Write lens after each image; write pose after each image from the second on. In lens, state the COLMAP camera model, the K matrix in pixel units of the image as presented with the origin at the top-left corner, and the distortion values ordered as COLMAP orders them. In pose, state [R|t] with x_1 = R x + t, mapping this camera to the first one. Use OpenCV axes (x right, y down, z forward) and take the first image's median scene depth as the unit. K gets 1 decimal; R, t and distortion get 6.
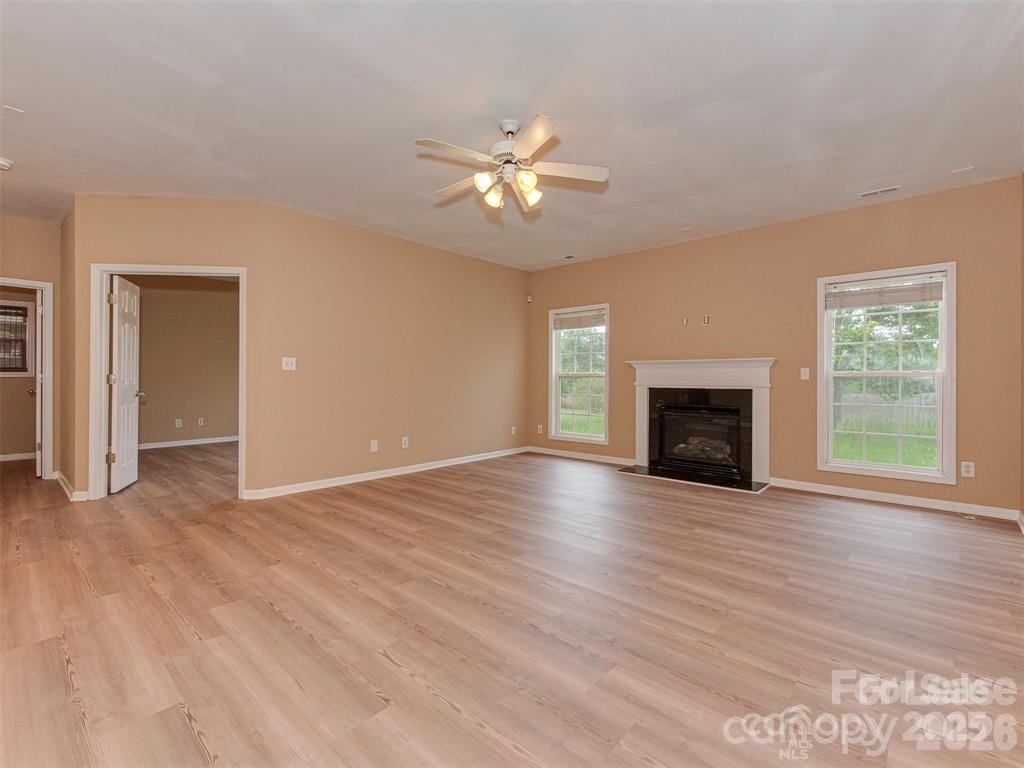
lens RADIAL K [[460.2, 0, 512.0], [0, 460.2, 384.0], [0, 0, 1]] dist [0.014099, -0.005656]
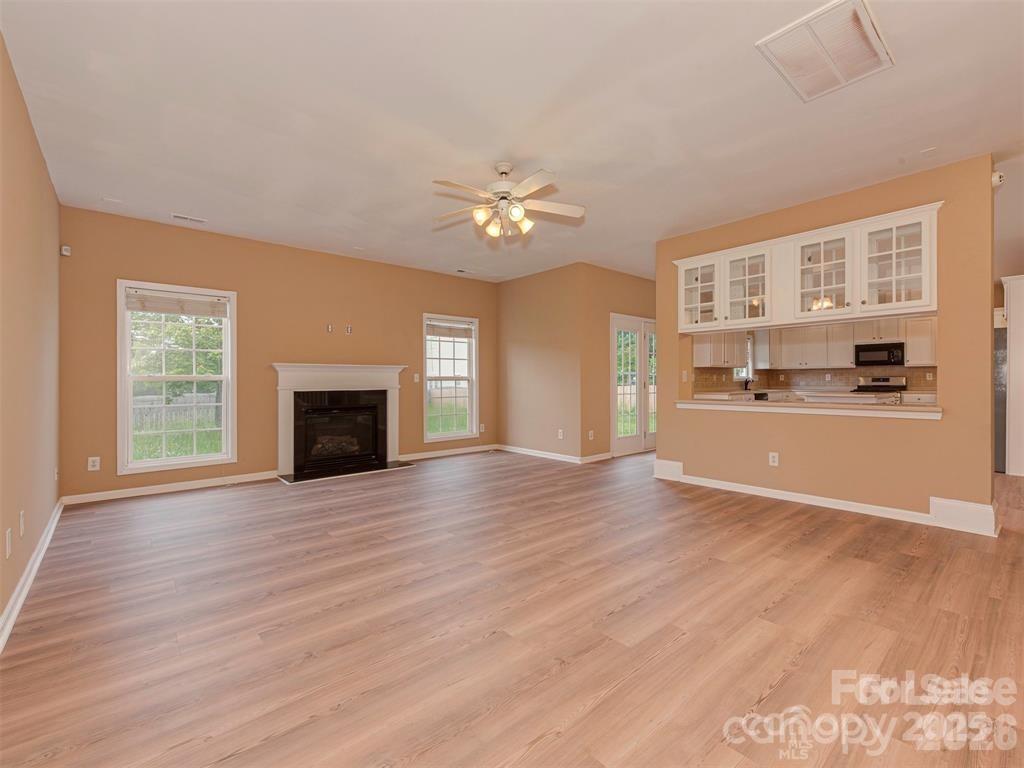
lens RADIAL K [[456.4, 0, 516.0], [0, 456.4, 382.0], [0, 0, 1]] dist [0.007444, -0.005897]
pose [[0.117881, -0.005318, 0.993014, -0.770763], [0.017312, 0.999845, 0.003299, -0.009001], [-0.992877, 0.016802, 0.117955, 0.554850]]
